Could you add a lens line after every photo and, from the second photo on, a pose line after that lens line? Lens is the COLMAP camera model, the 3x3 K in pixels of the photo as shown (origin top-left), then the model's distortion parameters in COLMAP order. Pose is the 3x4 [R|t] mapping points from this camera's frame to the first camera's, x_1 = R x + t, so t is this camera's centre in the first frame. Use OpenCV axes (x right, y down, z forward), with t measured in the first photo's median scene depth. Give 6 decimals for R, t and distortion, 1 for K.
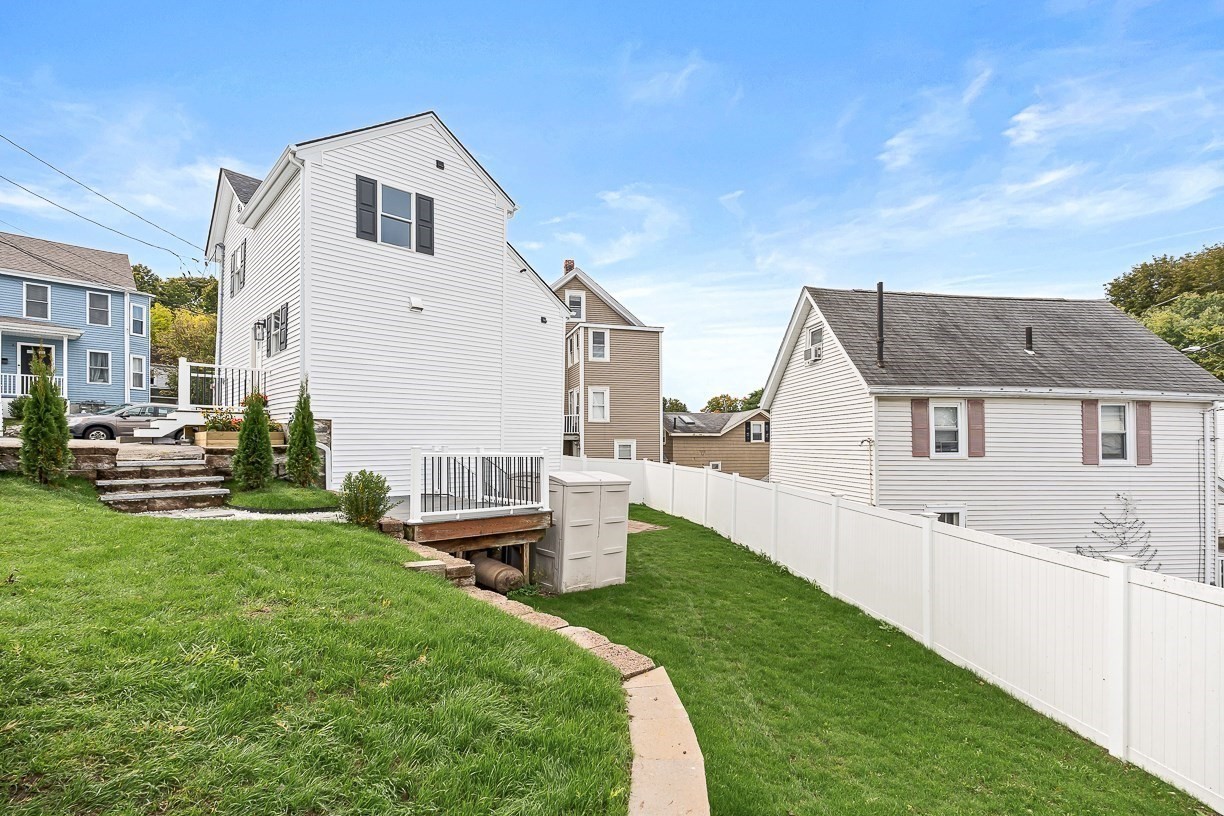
lens RADIAL K [[543.9, 0, 612.0], [0, 543.9, 408.0], [0, 0, 1]] dist [-0.005826, -0.000148]
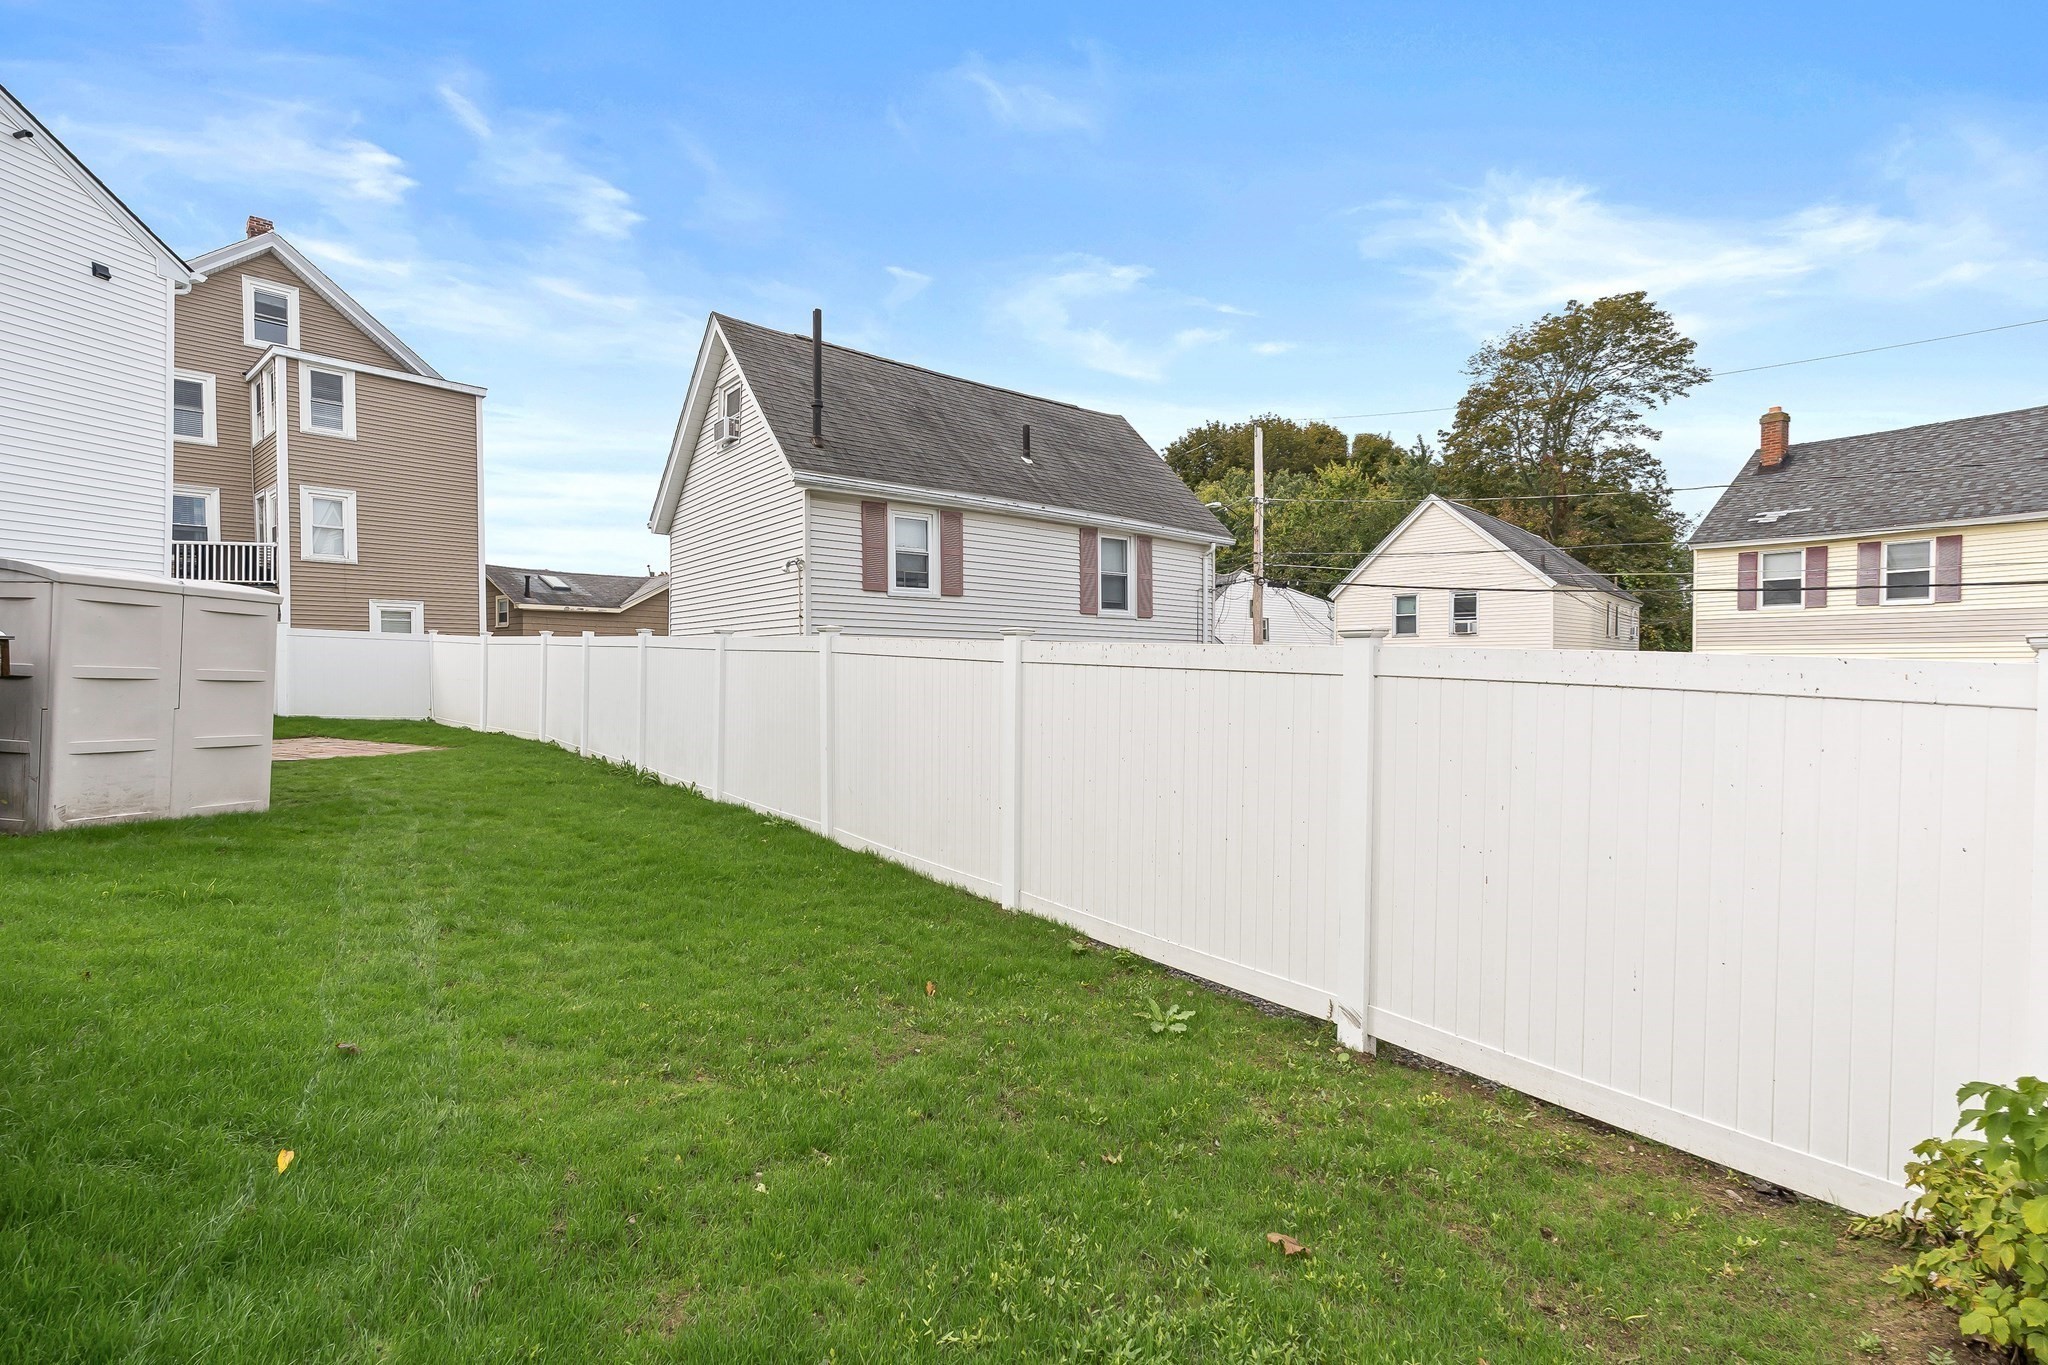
lens RADIAL K [[870.8, 0, 1029.1], [0, 870.8, 657.2], [0, 0, 1]] dist [-0.004362, -0.000282]
pose [[0.848541, 0.003974, 0.529115, 0.165167], [-0.020053, 0.999495, 0.024652, 0.135952], [-0.528750, -0.031528, 0.848192, 0.003977]]
